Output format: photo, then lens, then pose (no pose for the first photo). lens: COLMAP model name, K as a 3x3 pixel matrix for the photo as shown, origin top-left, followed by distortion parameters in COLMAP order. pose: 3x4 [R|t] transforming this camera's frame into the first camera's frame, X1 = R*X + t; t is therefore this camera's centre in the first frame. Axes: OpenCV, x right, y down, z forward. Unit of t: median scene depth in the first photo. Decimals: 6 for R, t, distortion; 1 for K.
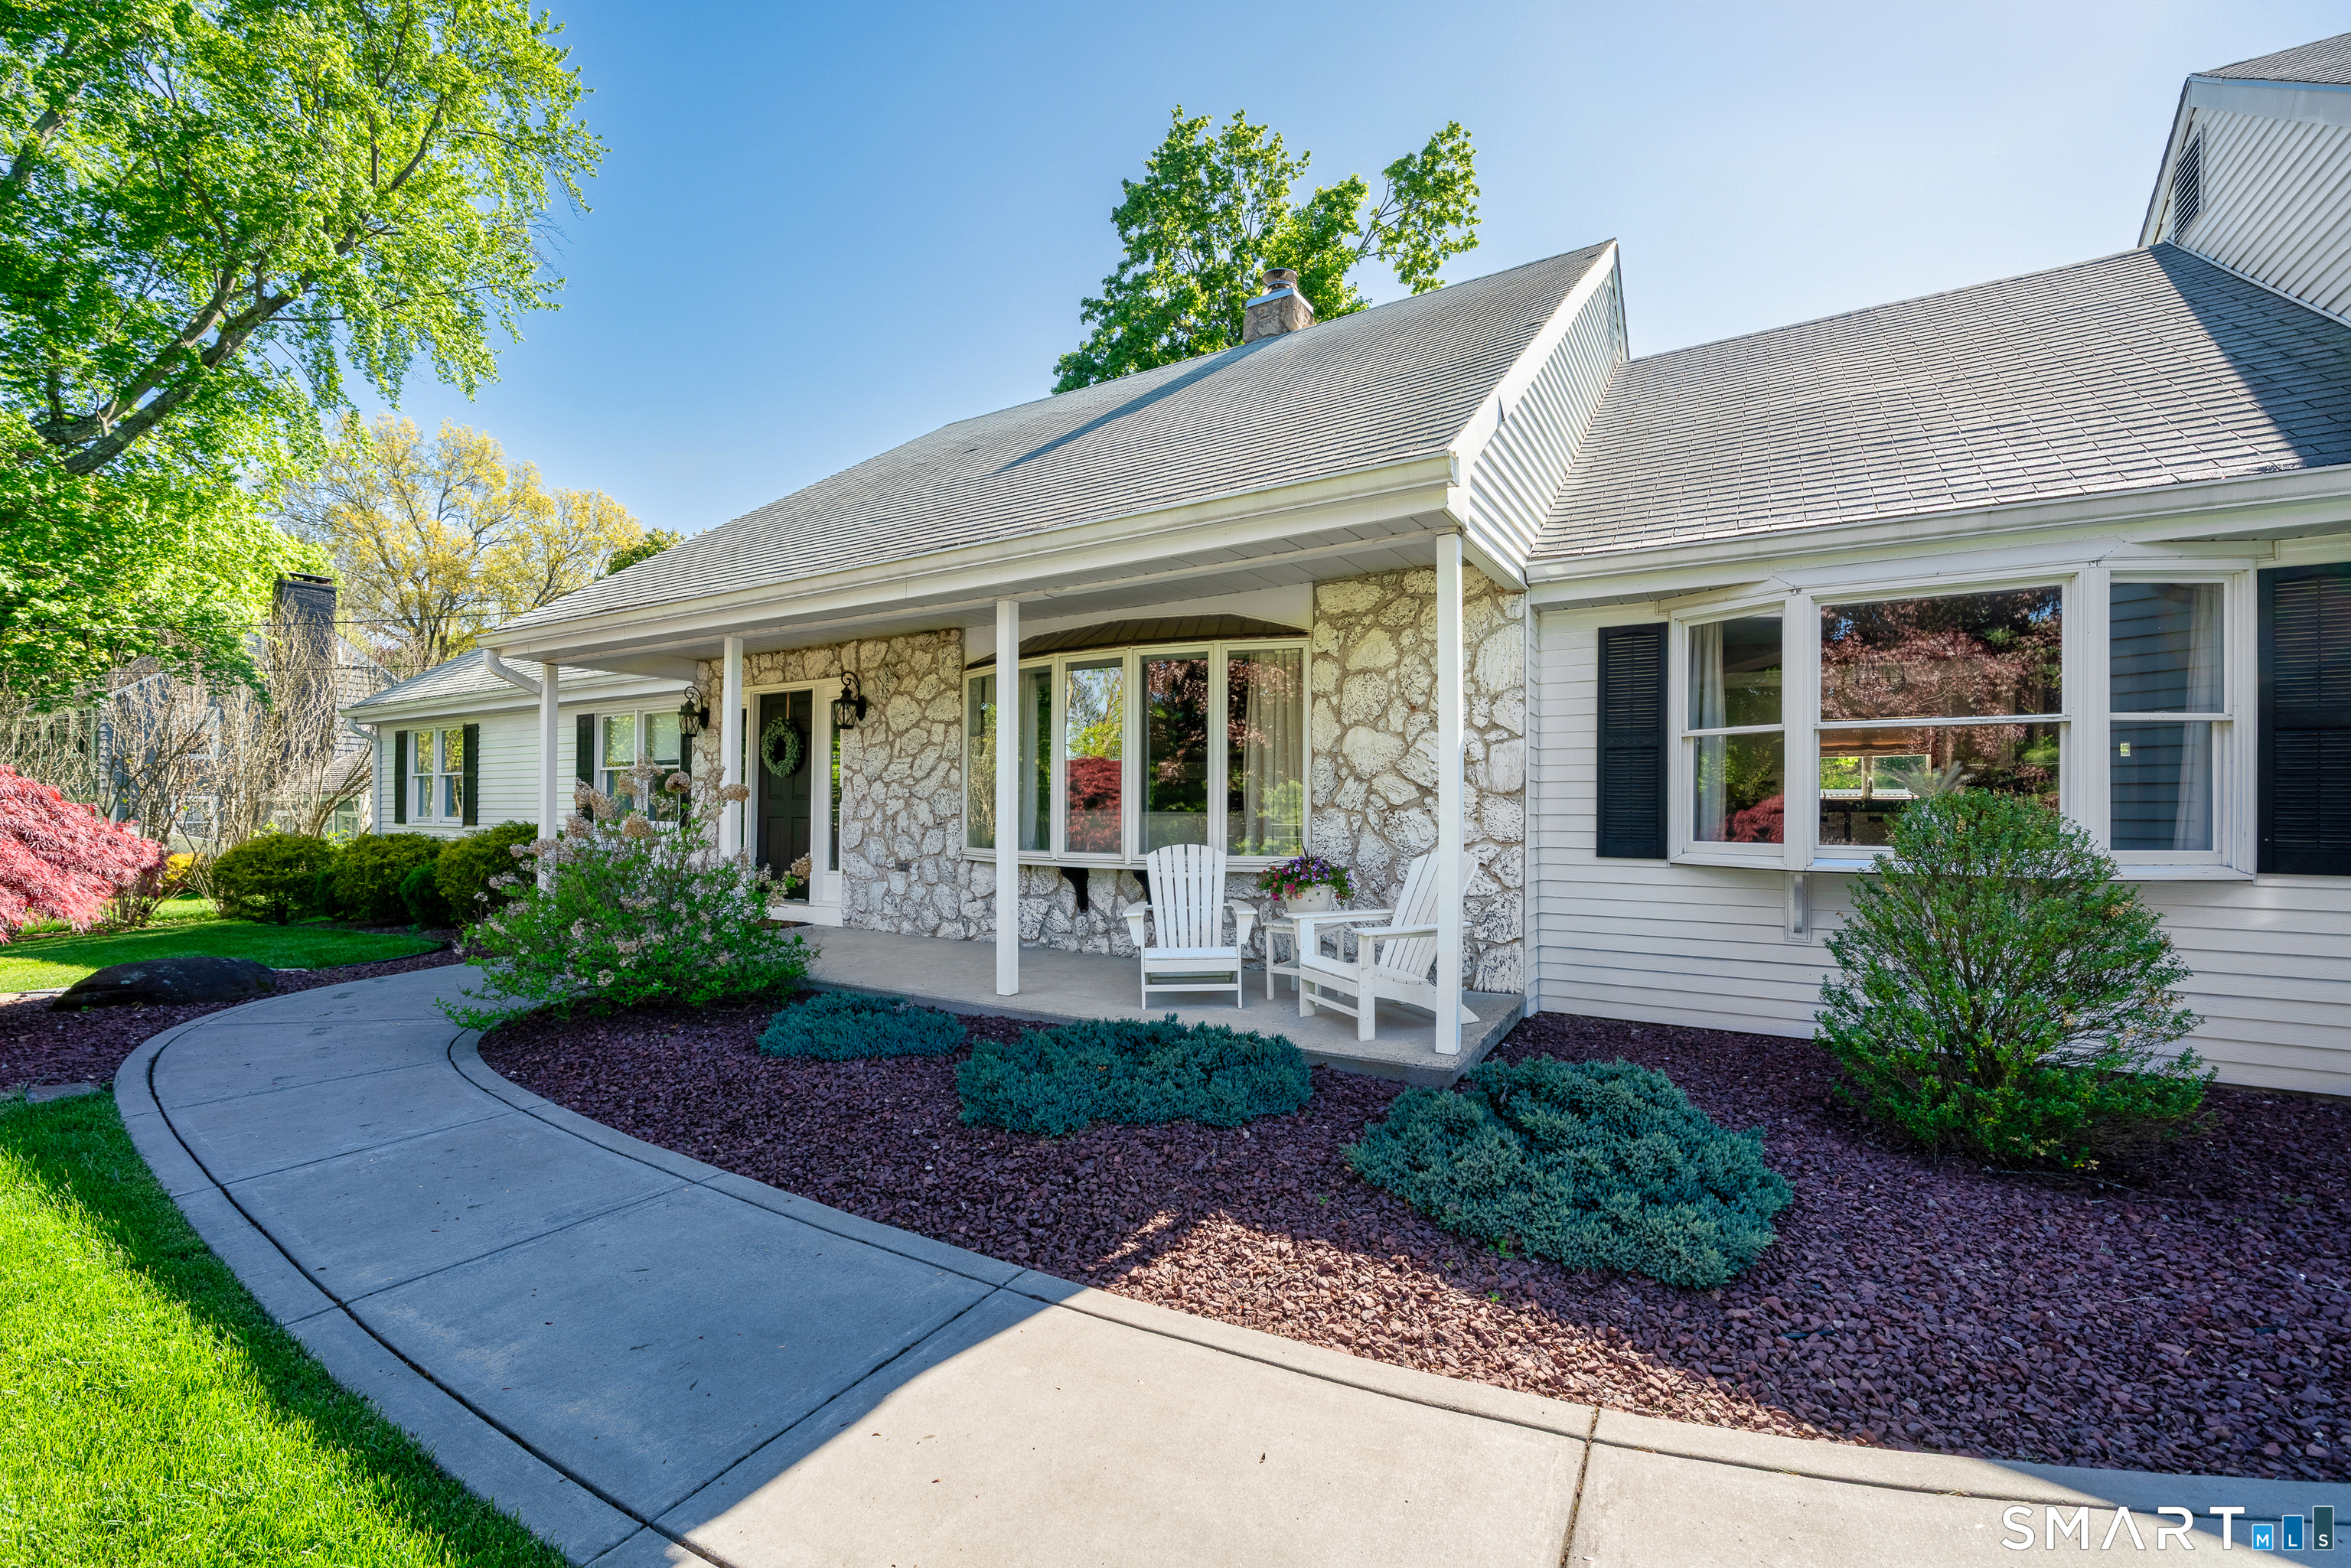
lens RADIAL K [[958.2, 0, 1030.2], [0, 958.2, 784.9], [0, 0, 1]] dist [-0.000760, 0.000009]
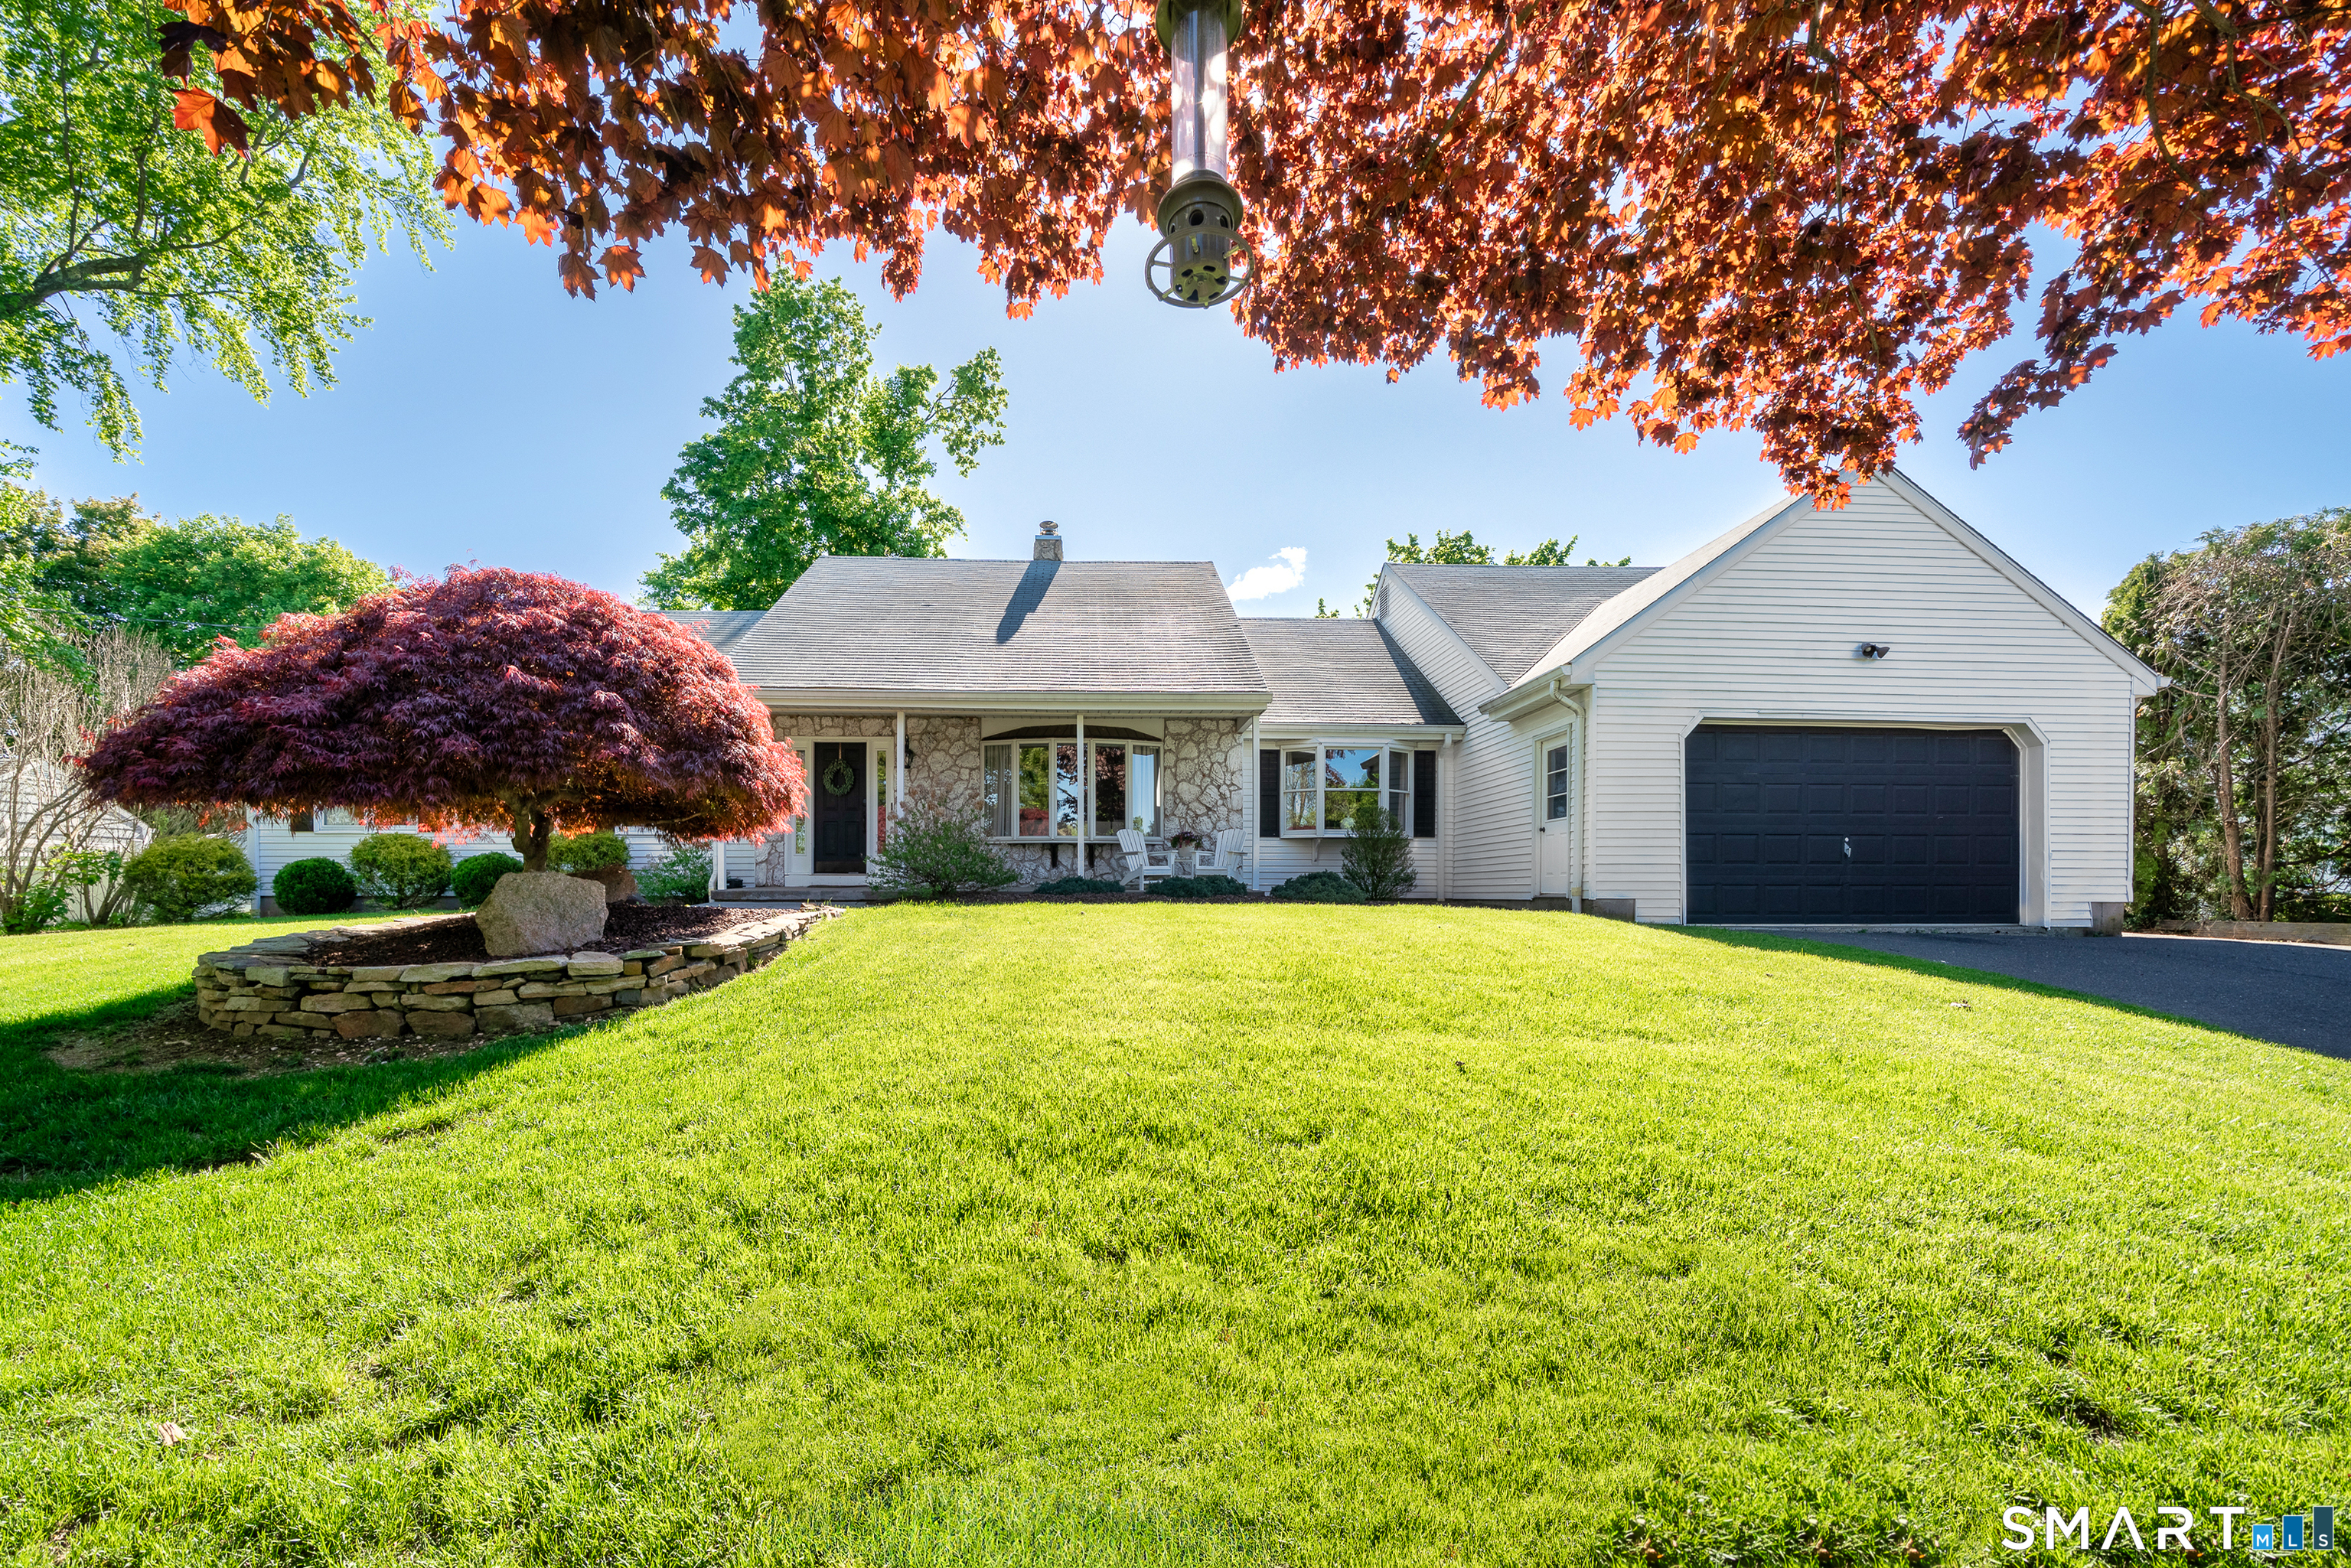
lens RADIAL K [[832.7, 0, 1180.2], [0, 832.7, 864.3], [0, 0, 1]] dist [0.000407, 0.000042]
pose [[0.766796, -0.001556, 0.641890, -0.685528], [-0.005241, 0.999949, 0.008684, 0.086990], [-0.641870, -0.010023, 0.766748, -0.406406]]
